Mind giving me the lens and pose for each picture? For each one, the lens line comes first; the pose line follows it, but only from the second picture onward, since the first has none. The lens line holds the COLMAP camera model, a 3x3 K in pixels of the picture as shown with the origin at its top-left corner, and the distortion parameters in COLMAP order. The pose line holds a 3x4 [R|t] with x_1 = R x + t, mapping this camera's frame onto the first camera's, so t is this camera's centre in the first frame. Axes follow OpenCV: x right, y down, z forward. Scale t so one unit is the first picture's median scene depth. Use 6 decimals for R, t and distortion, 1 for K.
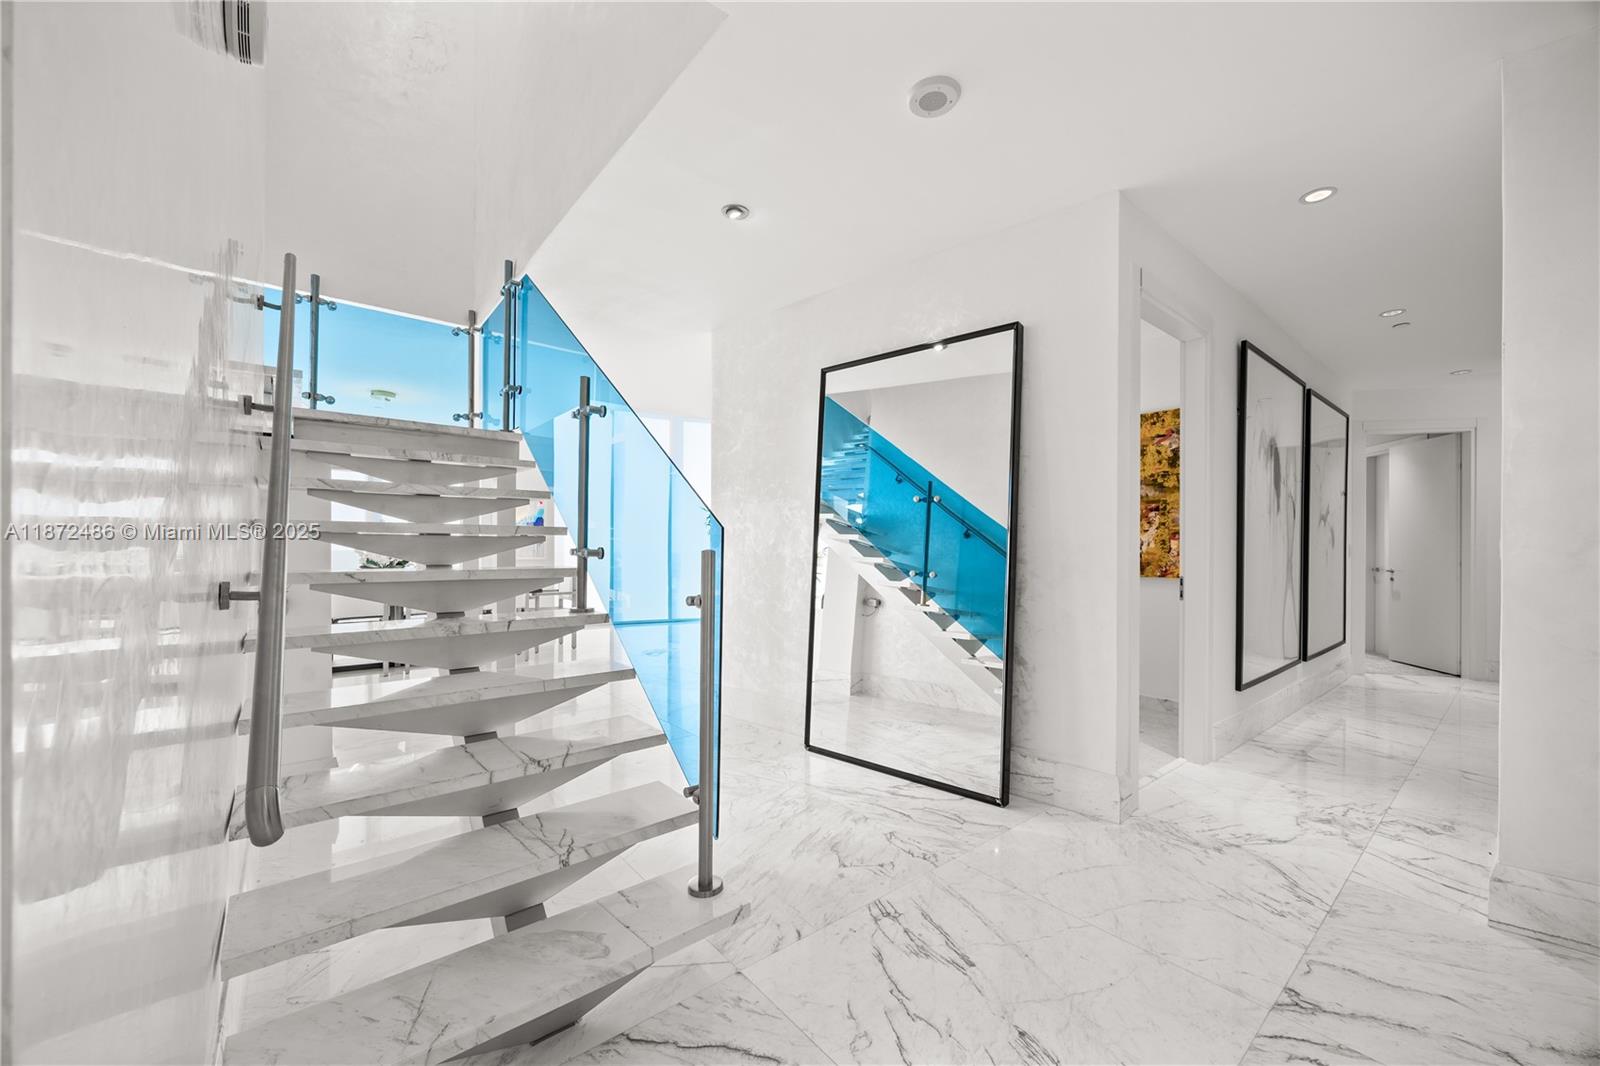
lens RADIAL K [[607.3, 0, 804.2], [0, 607.3, 541.3], [0, 0, 1]] dist [-0.003873, -0.000026]
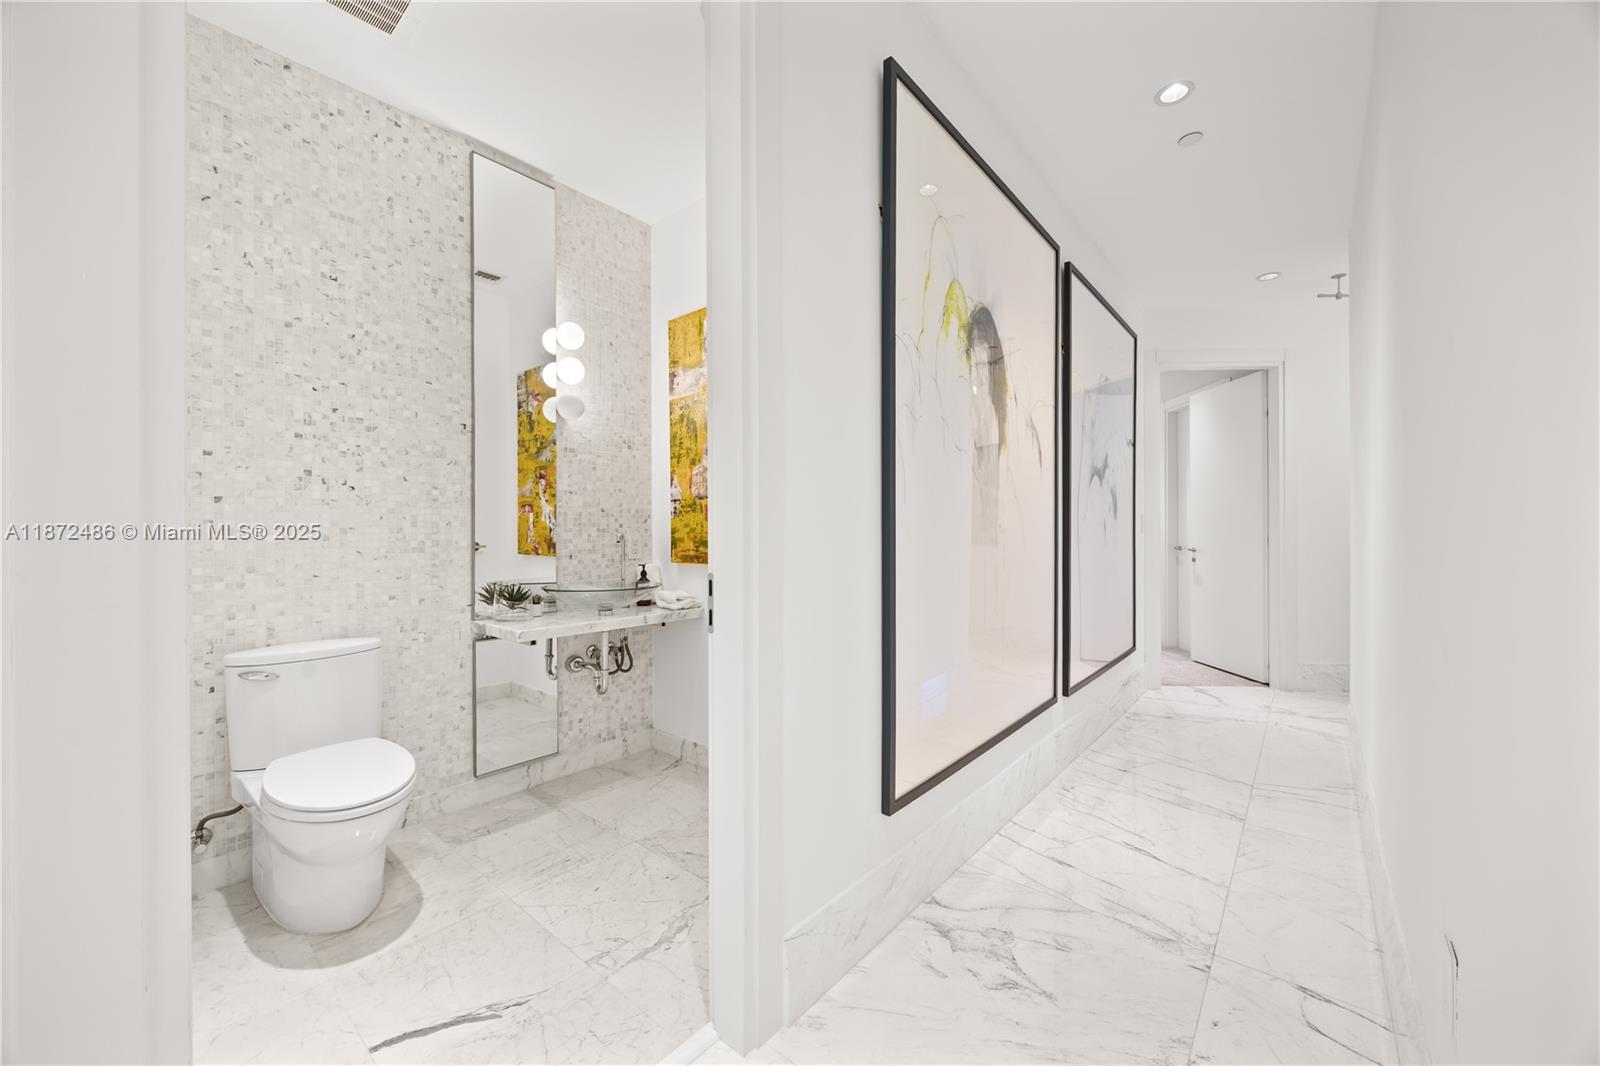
lens RADIAL K [[607.3, 0, 803.5], [0, 607.3, 528.8], [0, 0, 1]] dist [-0.003873, -0.000026]
pose [[0.982716, -0.010773, 0.184804, 0.374727], [0.010516, 0.999942, 0.002373, 0.016932], [-0.184819, -0.000389, 0.982773, 0.363615]]
